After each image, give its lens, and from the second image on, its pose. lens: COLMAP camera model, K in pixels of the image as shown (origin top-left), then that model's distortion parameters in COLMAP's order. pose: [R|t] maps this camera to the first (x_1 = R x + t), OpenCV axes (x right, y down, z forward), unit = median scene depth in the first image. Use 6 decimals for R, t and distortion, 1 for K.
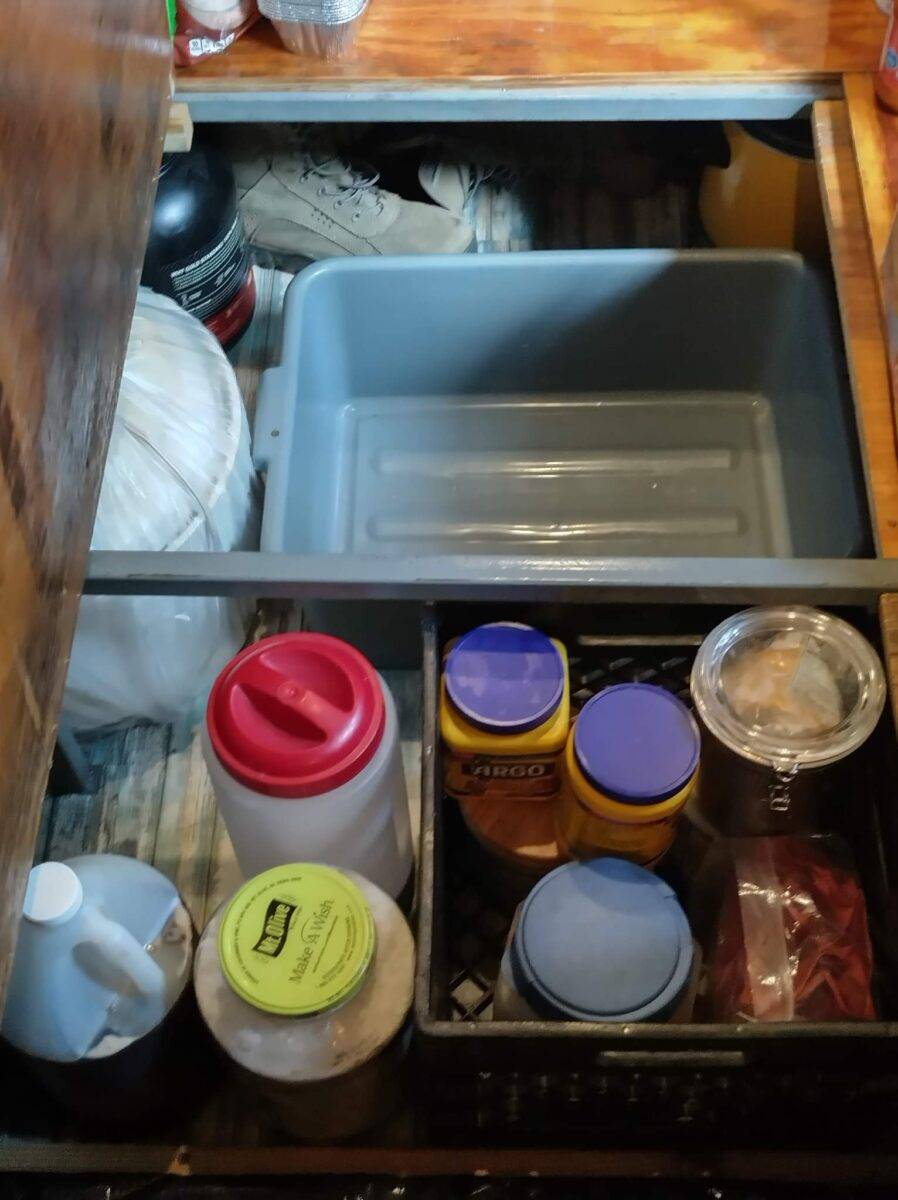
lens RADIAL K [[986.4, 0, 449.0], [0, 986.4, 600.0], [0, 0, 1]] dist [0.026856, 0.001455]
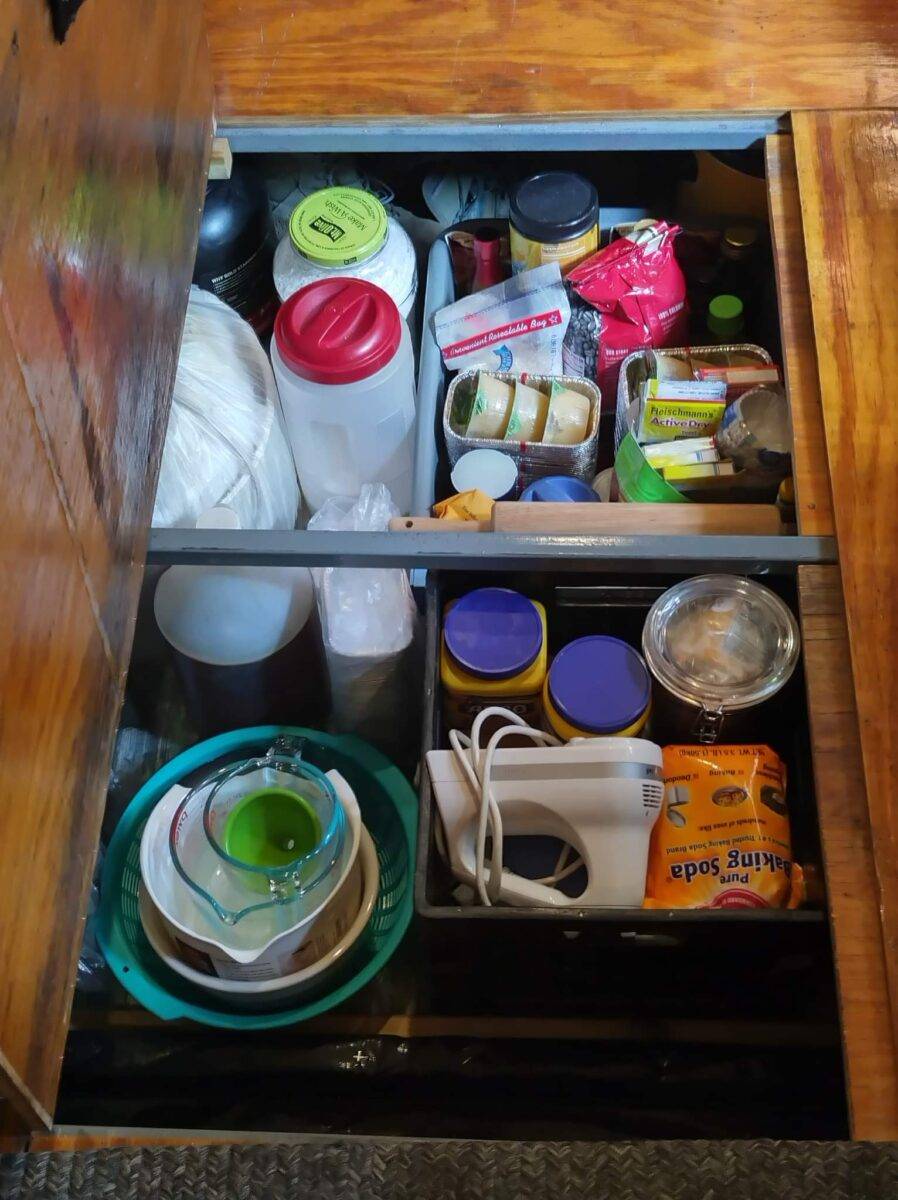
lens RADIAL K [[918.4, 0, 449.0], [0, 918.4, 600.0], [0, 0, 1]] dist [0.008864, 0.001431]
pose [[0.999587, 0.001983, -0.028661, 0.029751], [-0.000642, 0.998909, 0.046690, -0.012065], [0.028723, -0.046652, 0.998498, -0.101244]]
